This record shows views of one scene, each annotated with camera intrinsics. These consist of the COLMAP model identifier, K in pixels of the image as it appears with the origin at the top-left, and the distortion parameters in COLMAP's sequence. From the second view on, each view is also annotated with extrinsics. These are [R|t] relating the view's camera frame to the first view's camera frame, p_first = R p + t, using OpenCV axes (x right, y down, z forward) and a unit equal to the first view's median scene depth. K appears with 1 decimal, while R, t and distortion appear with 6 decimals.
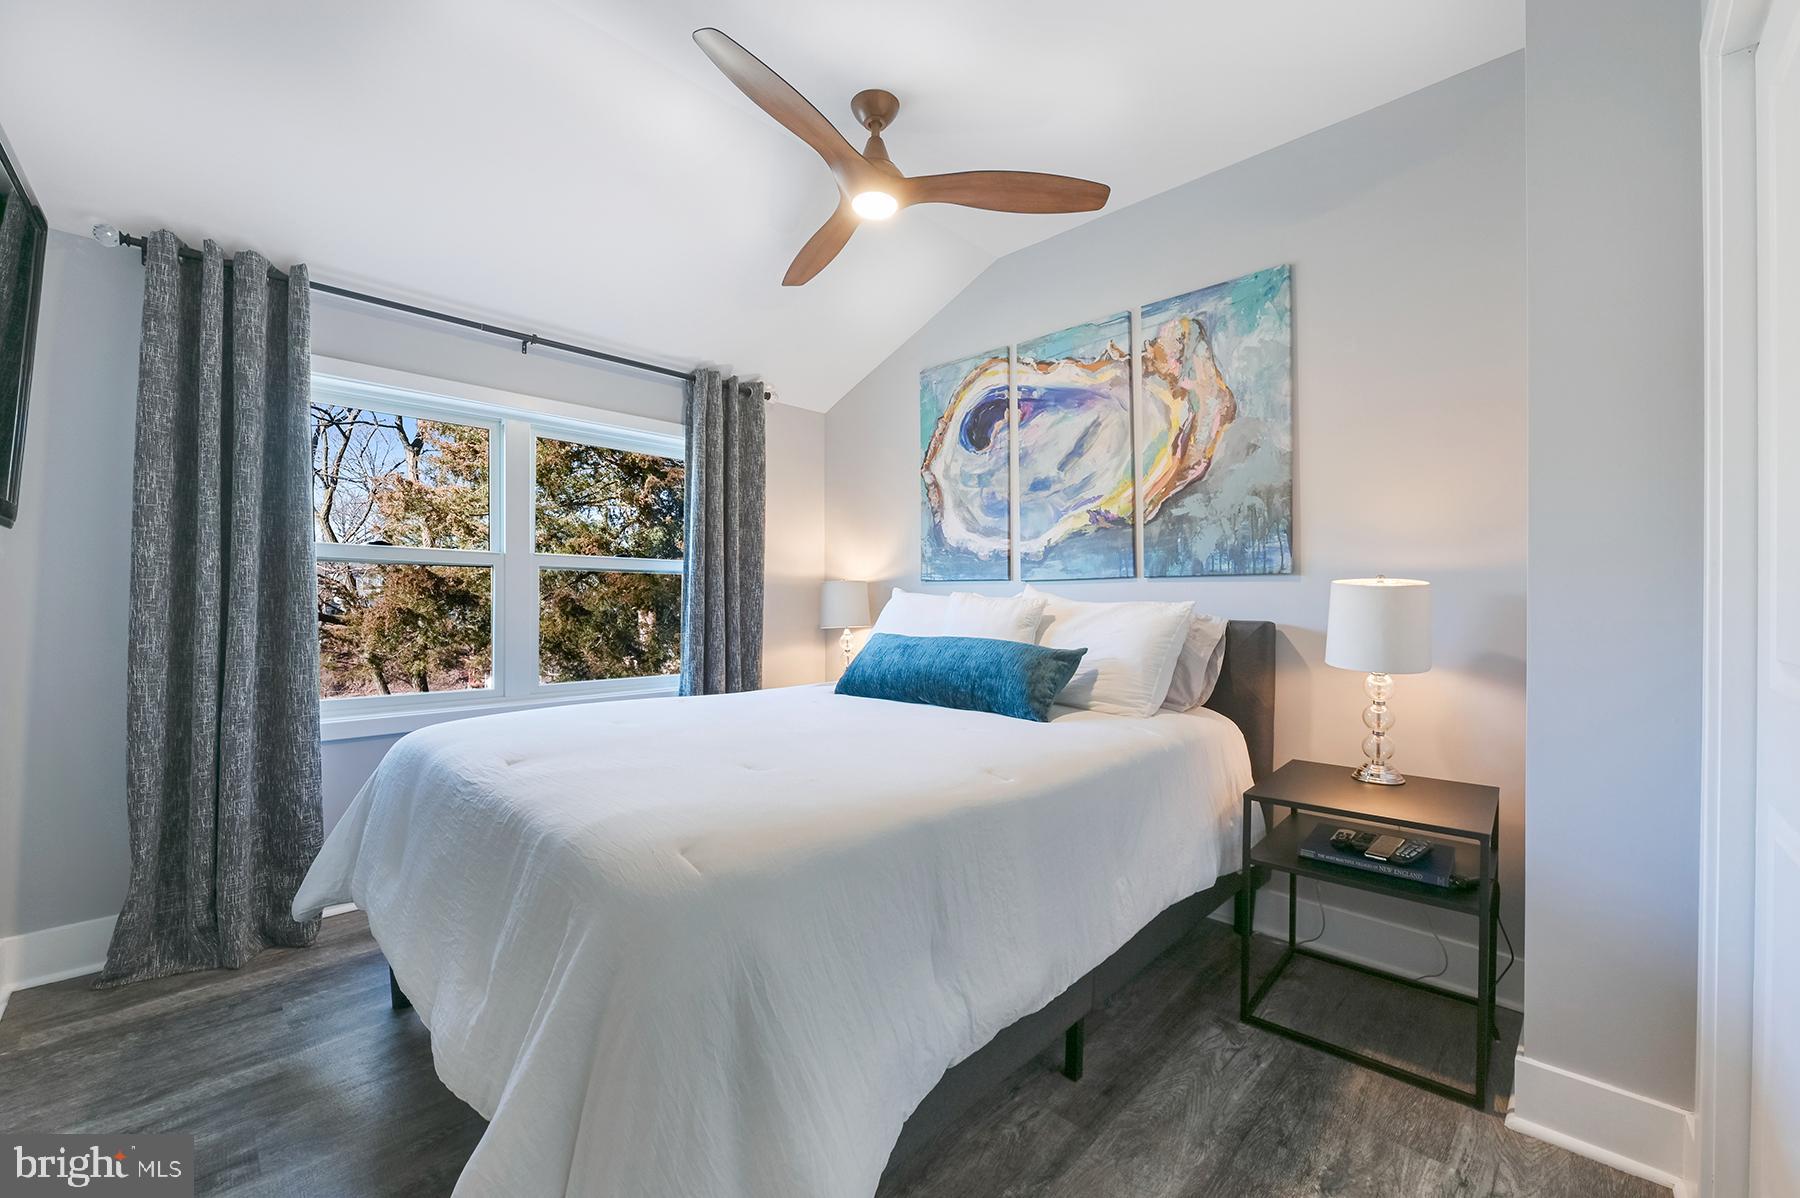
lens RADIAL K [[716.6, 0, 910.2], [0, 716.6, 601.9], [0, 0, 1]] dist [-0.003650, -0.001961]
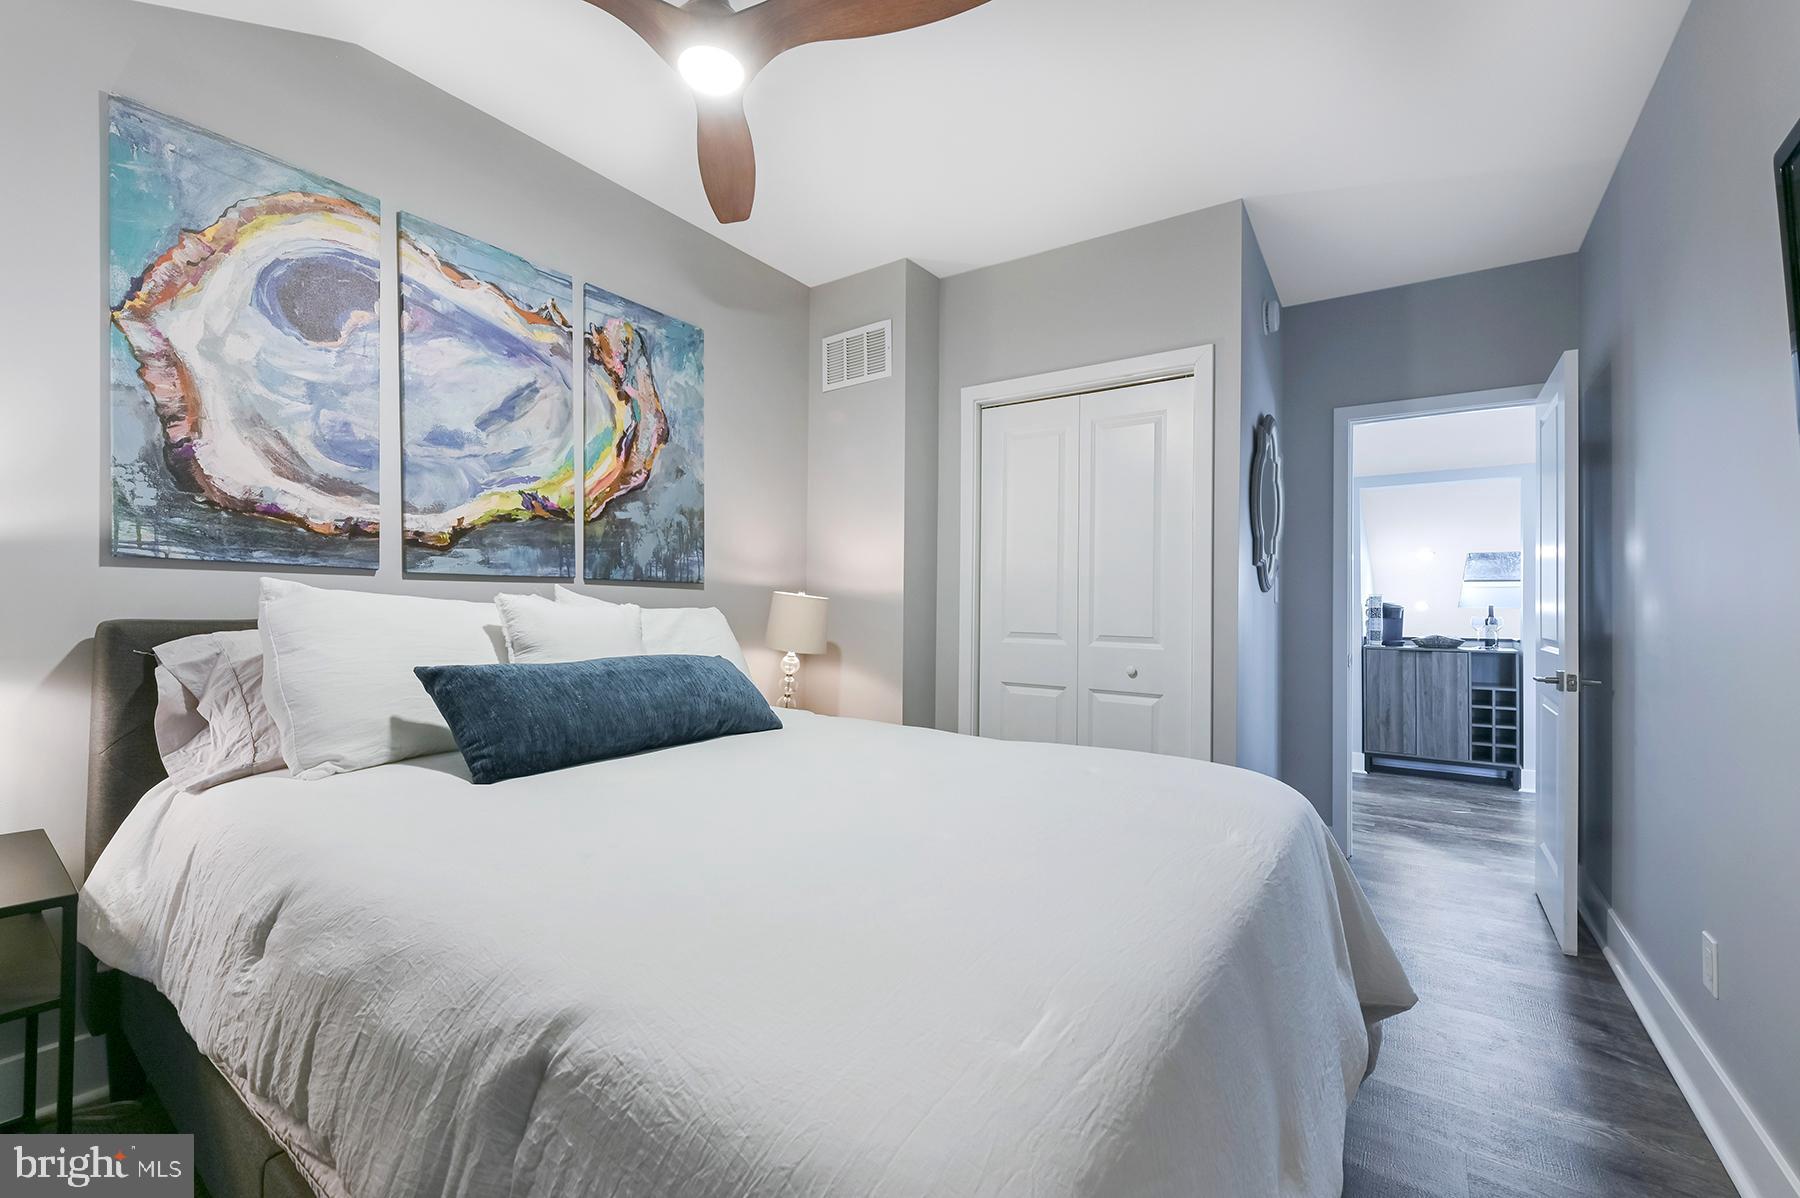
lens RADIAL K [[716.6, 0, 896.0], [0, 716.6, 601.5], [0, 0, 1]] dist [-0.003650, -0.001961]
pose [[-0.134444, 0.004170, 0.990912, -0.609736], [-0.011587, 0.999916, -0.005780, -0.004642], [-0.990853, -0.012259, -0.134385, 0.697594]]
